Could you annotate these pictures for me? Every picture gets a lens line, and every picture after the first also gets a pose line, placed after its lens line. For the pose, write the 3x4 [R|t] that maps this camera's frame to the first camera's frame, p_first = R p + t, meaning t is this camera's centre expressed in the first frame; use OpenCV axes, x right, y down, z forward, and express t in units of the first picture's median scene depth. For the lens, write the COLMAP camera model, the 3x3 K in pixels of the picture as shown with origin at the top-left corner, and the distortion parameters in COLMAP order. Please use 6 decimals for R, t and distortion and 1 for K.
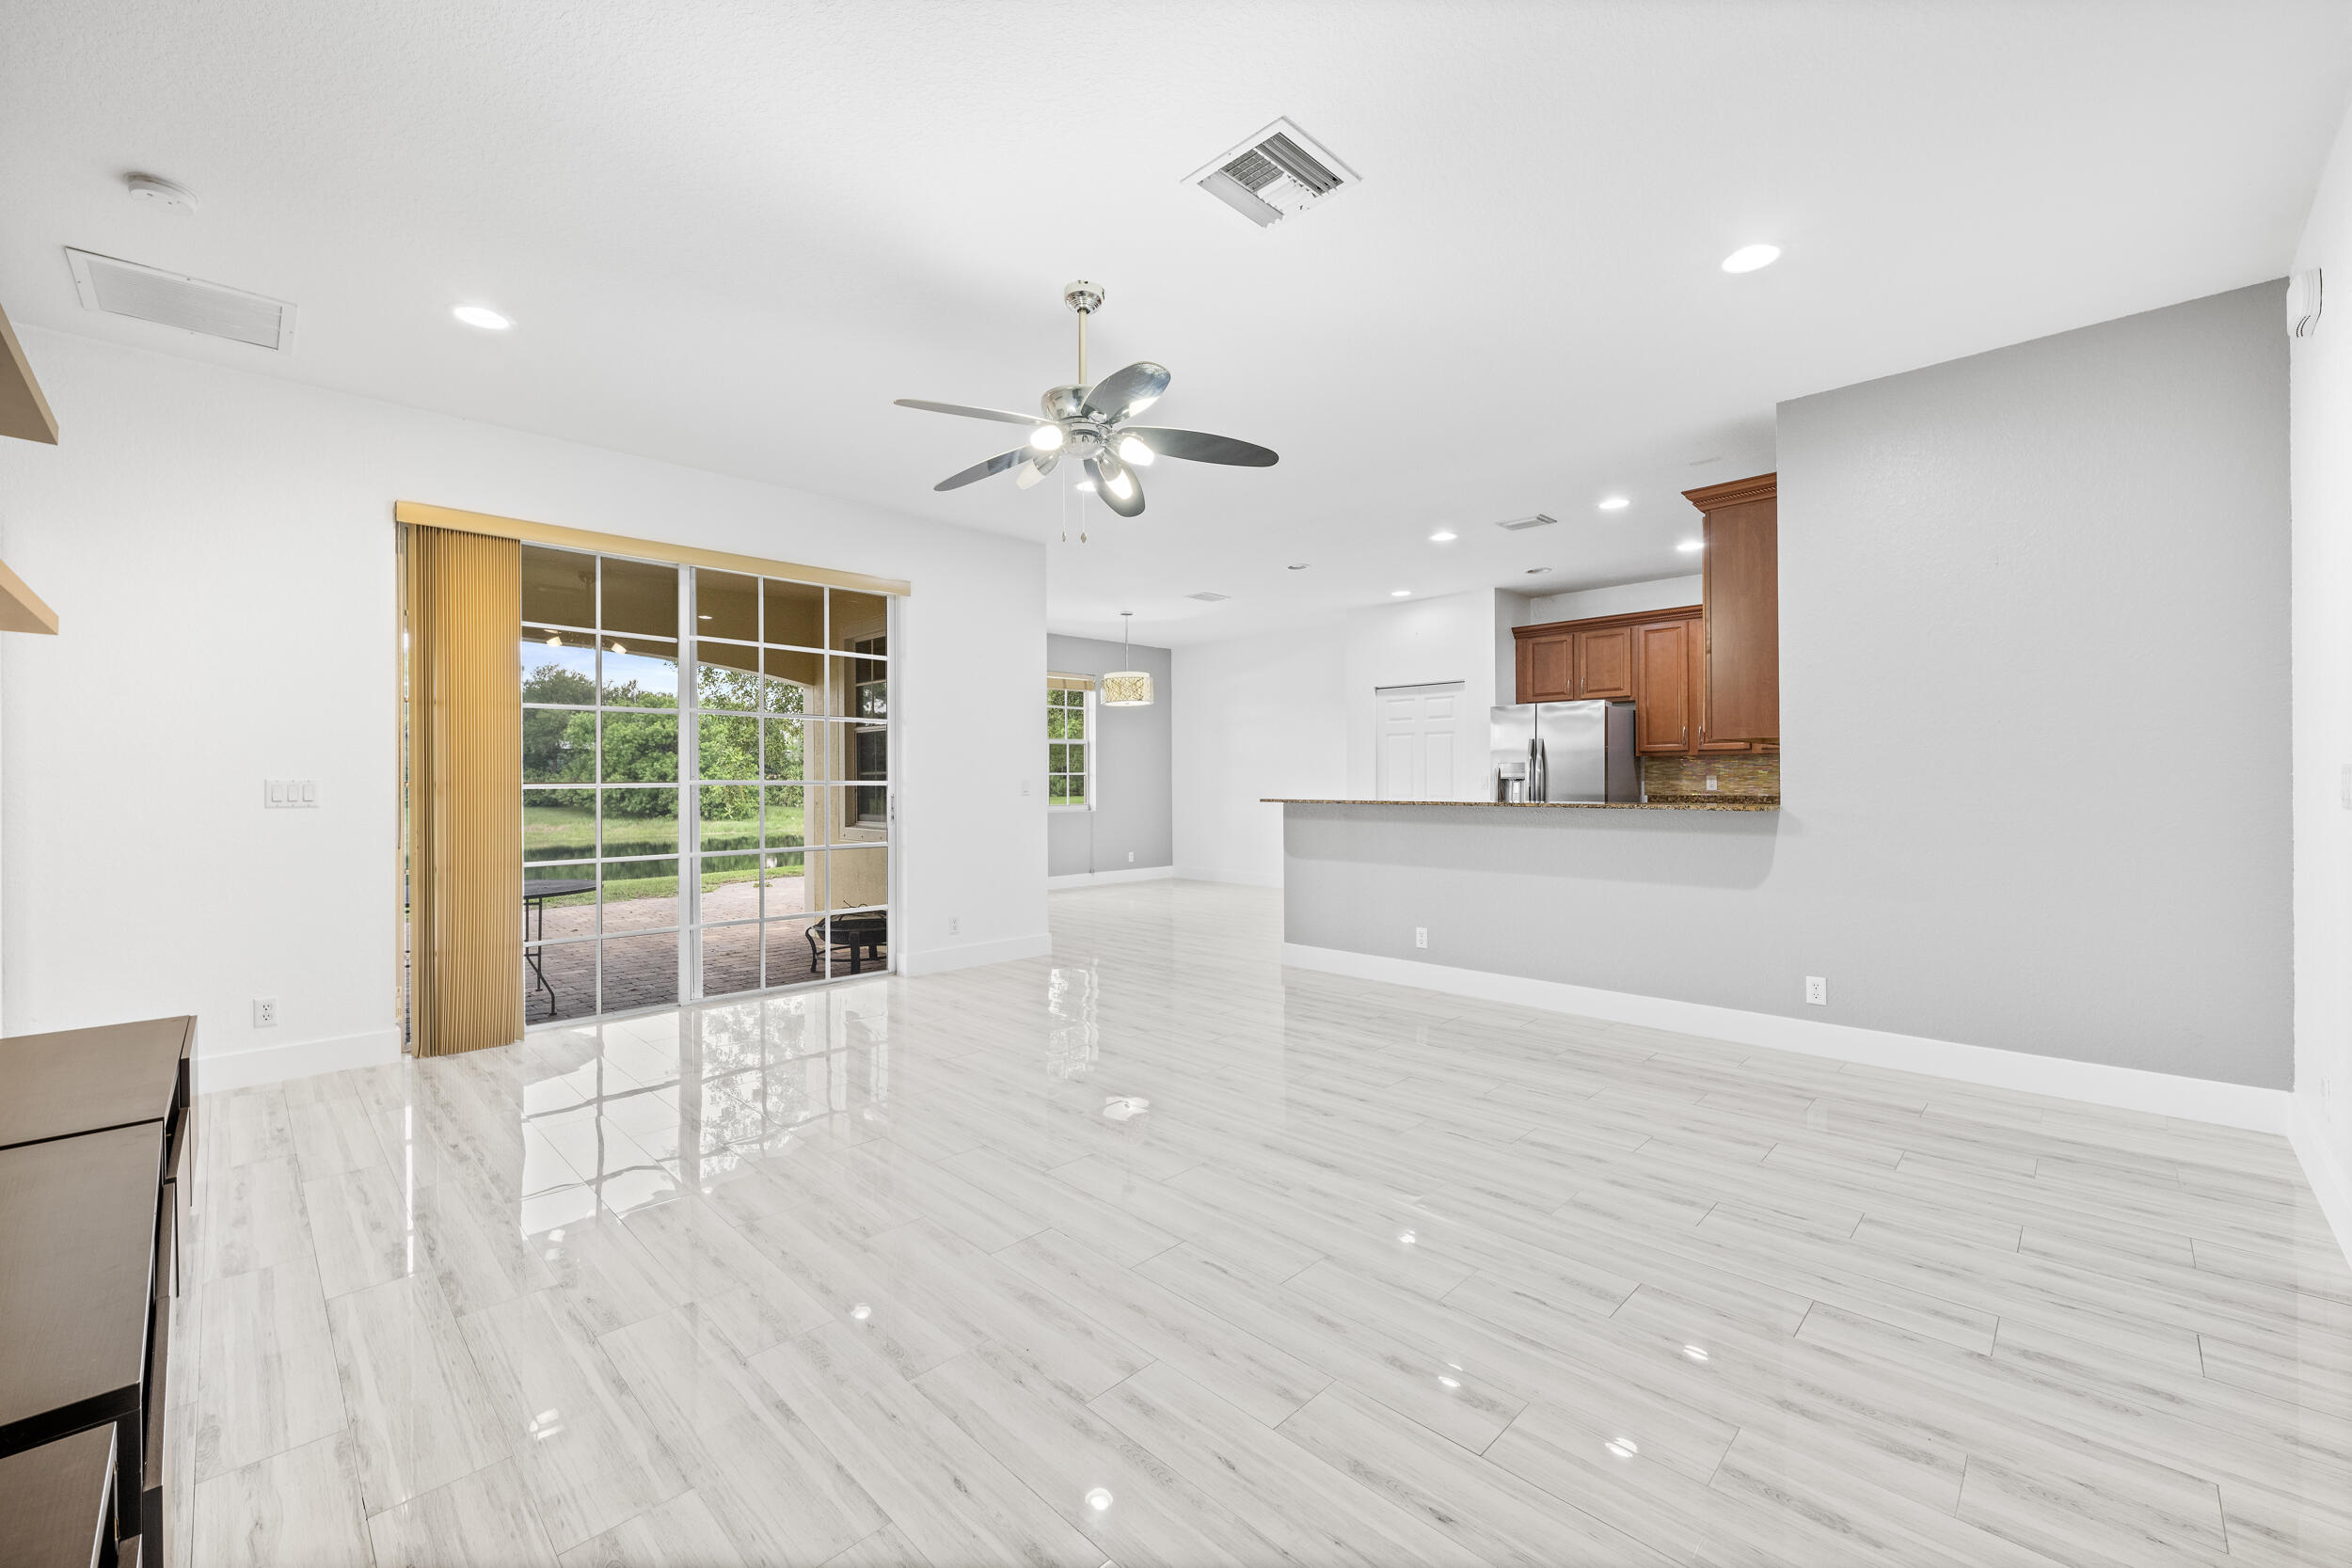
lens RADIAL K [[937.4, 0, 1165.2], [0, 937.4, 777.5], [0, 0, 1]] dist [-0.001775, -0.000473]
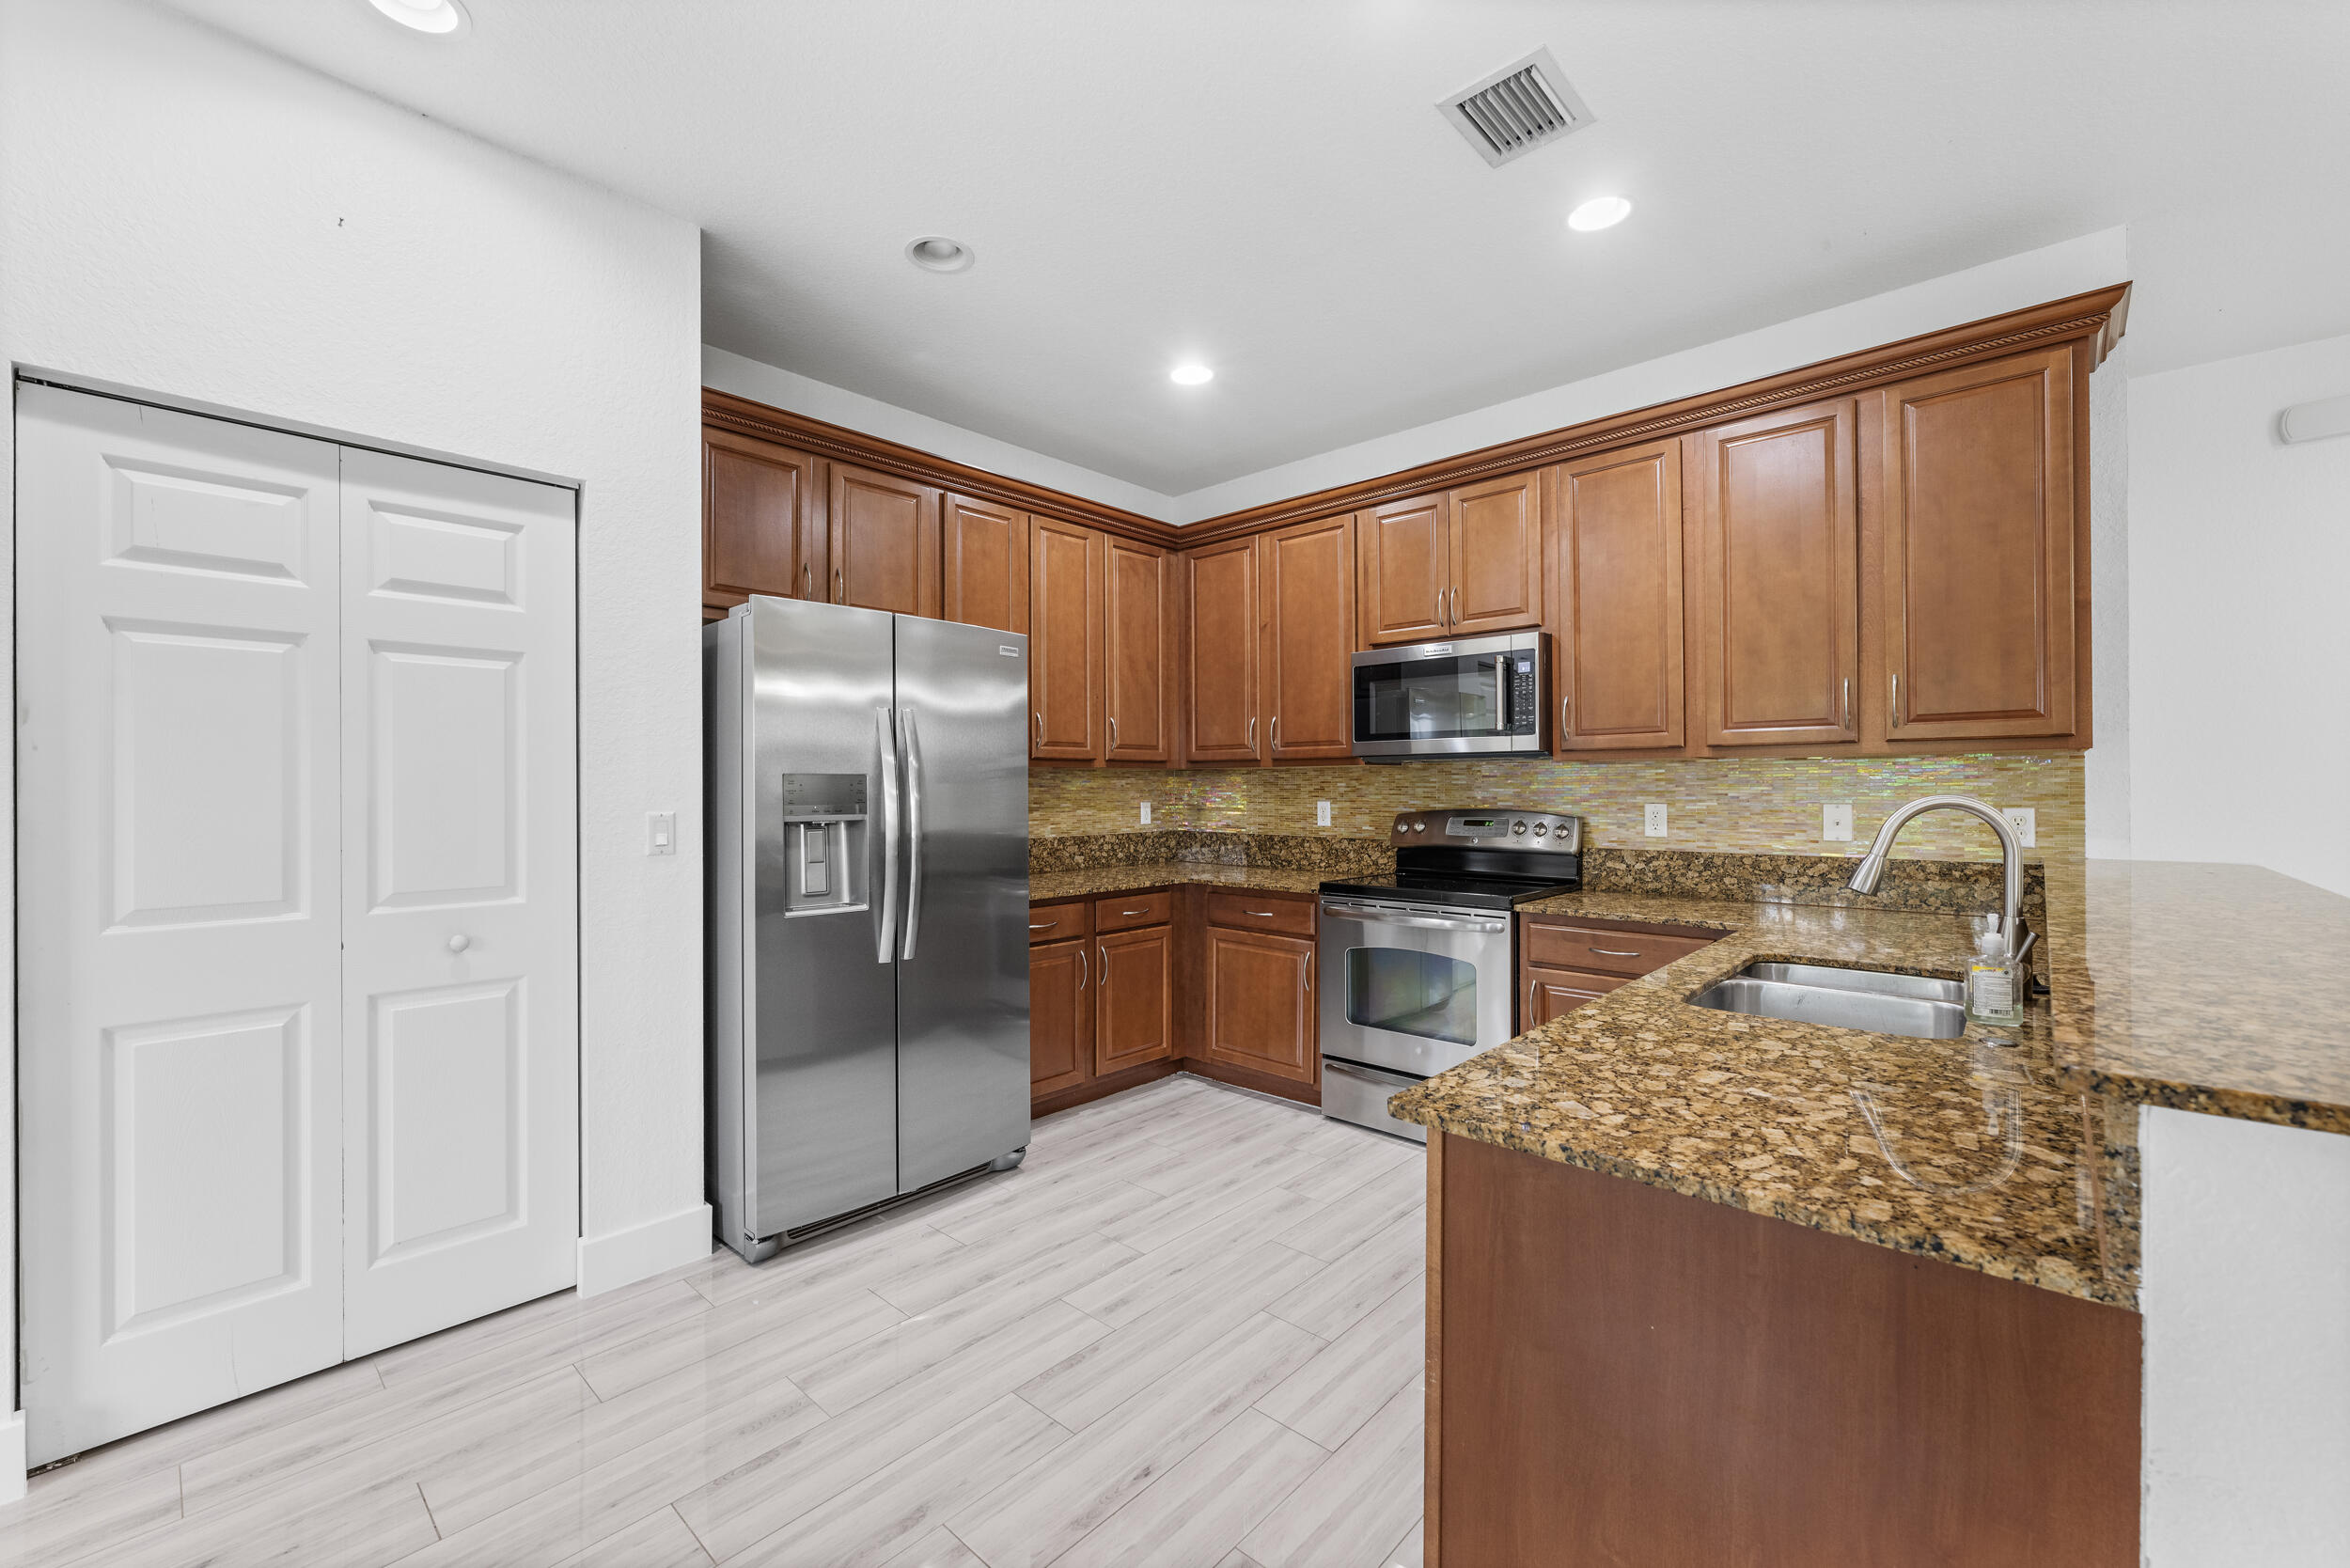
lens RADIAL K [[946.8, 0, 1175.0], [0, 946.8, 784.0], [0, 0, 1]] dist [-0.000918, -0.000098]
pose [[-0.035463, 0.006193, 0.999352, 0.034846], [0.000200, 0.999981, -0.006190, -0.015696], [-0.999371, -0.000019, -0.035464, 1.429791]]
